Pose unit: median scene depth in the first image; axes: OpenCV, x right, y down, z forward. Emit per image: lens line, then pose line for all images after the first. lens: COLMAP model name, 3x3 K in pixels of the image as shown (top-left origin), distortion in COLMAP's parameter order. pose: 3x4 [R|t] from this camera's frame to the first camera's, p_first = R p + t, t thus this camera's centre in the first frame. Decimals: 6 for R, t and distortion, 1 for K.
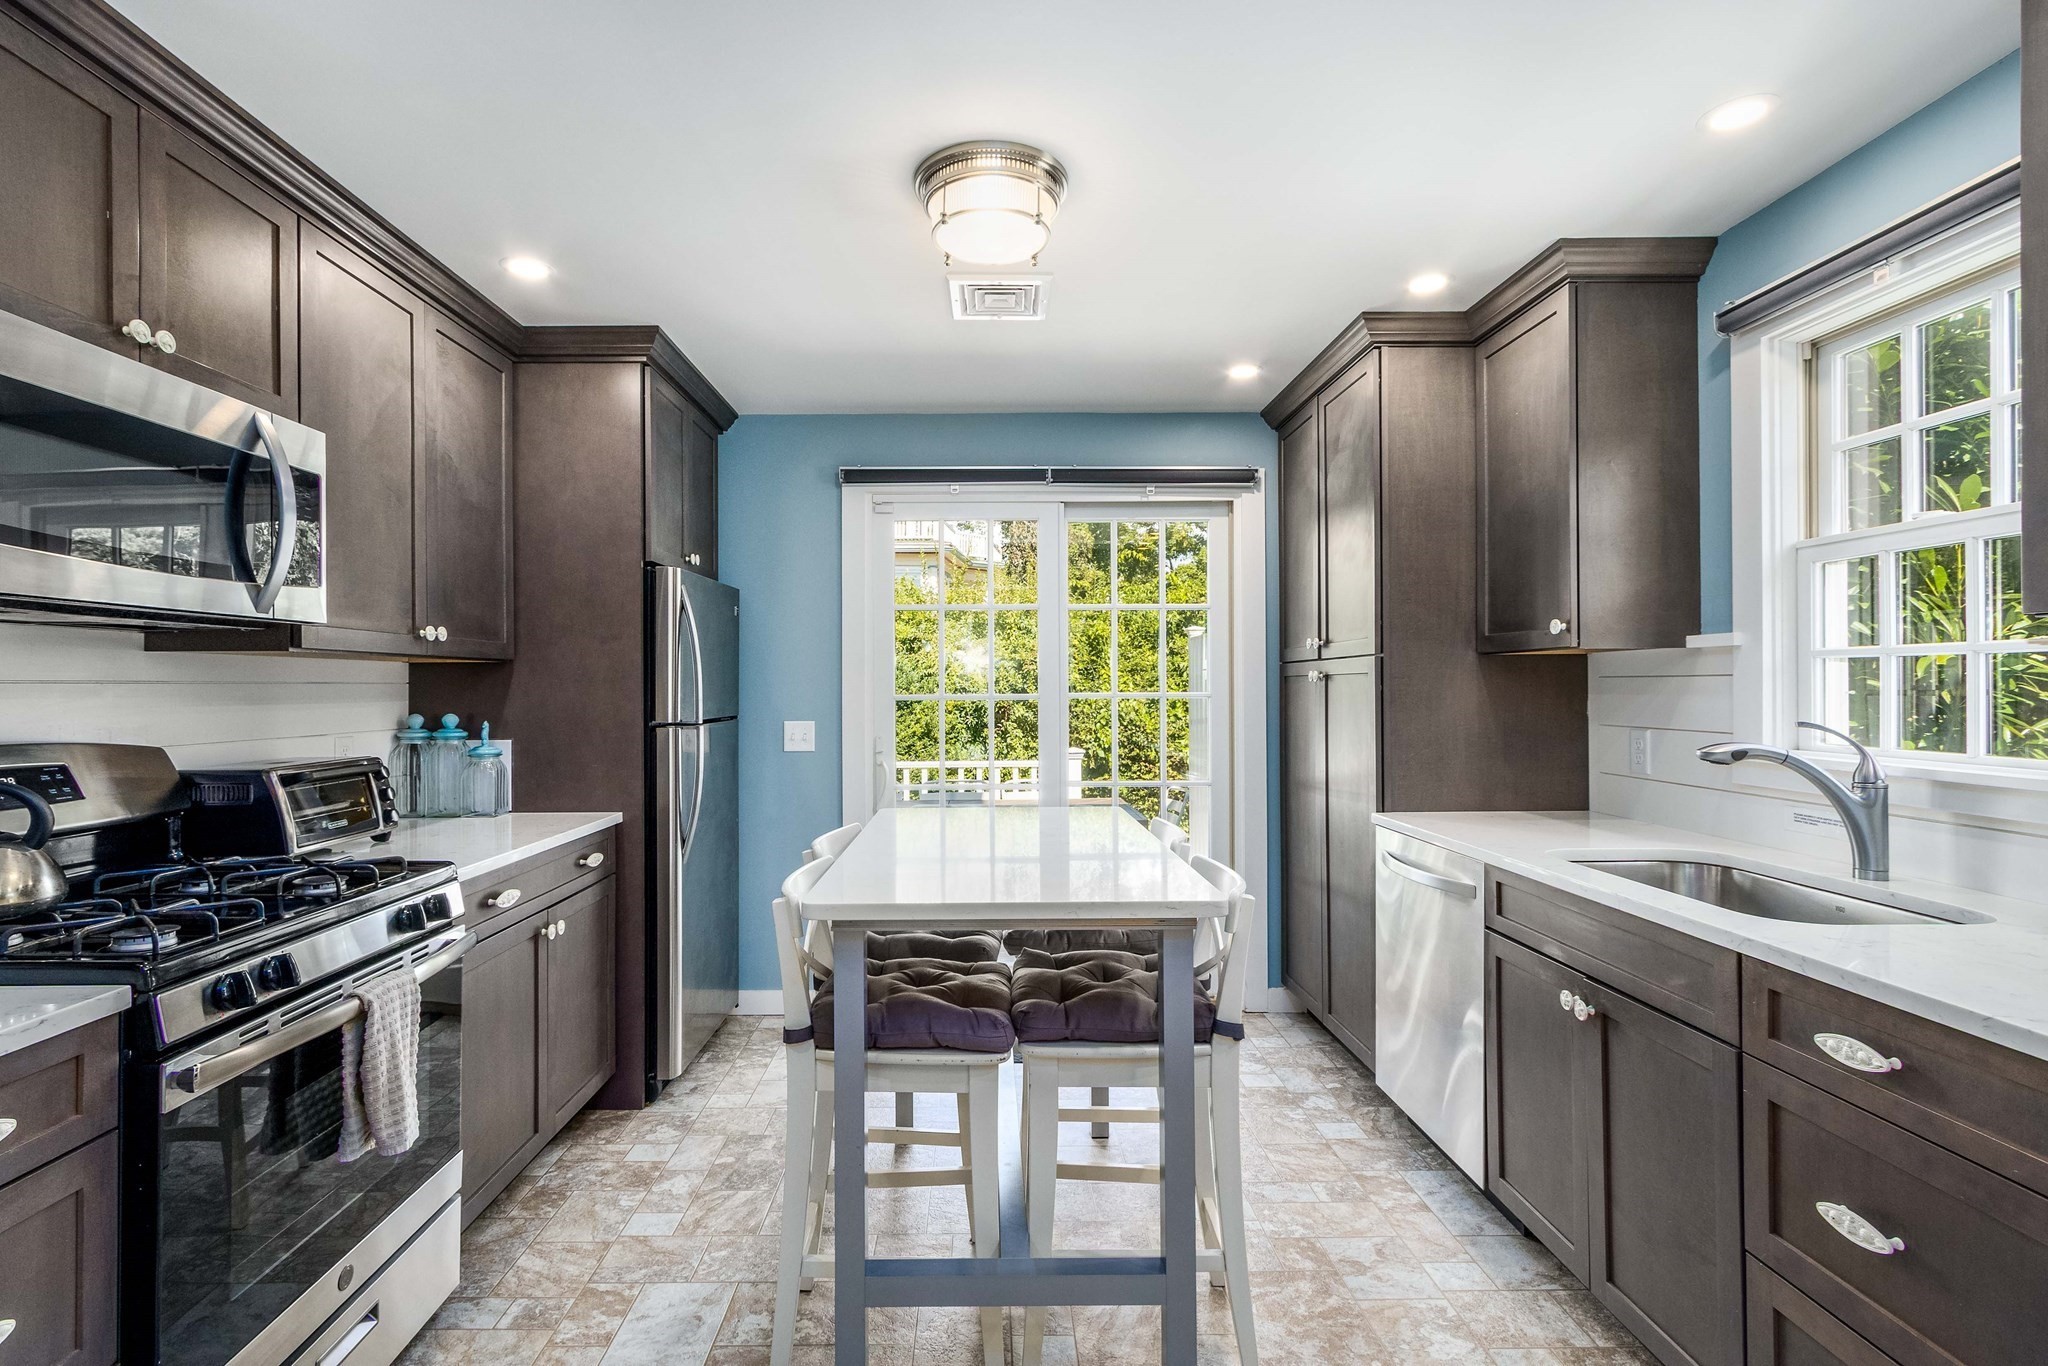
lens RADIAL K [[956.0, 0, 1019.4], [0, 956.0, 685.8], [0, 0, 1]] dist [0.004506, -0.000508]
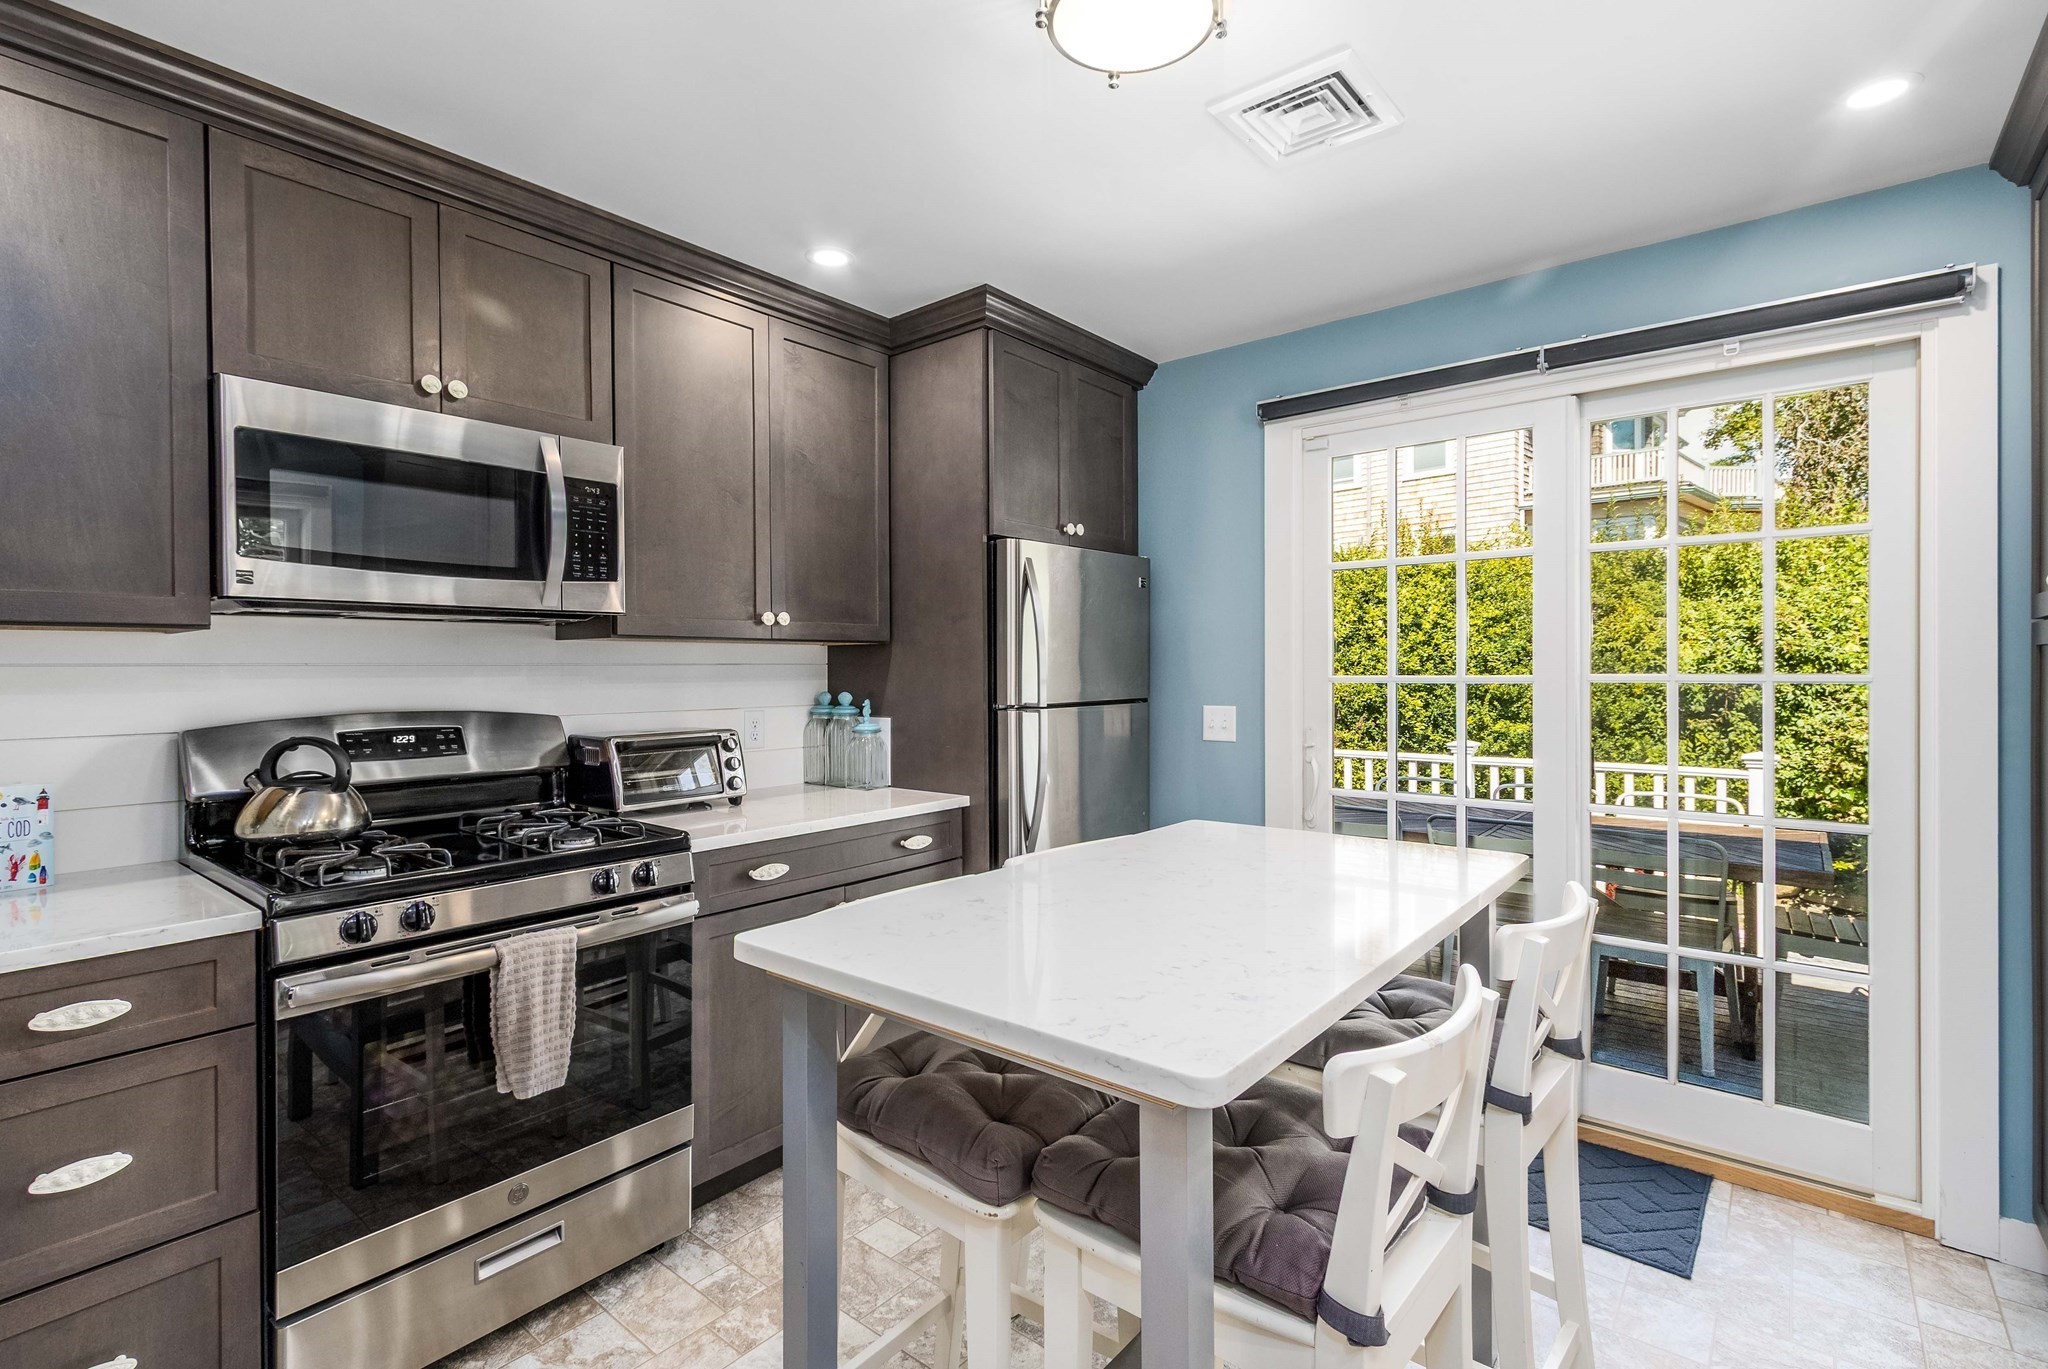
lens RADIAL K [[956.0, 0, 1021.5], [0, 956.0, 676.9], [0, 0, 1]] dist [0.004506, -0.000508]
pose [[0.757528, 0.005456, -0.652780, 0.272113], [0.002914, 0.999927, 0.011738, -0.000131], [0.652796, -0.010794, 0.757457, 0.311238]]
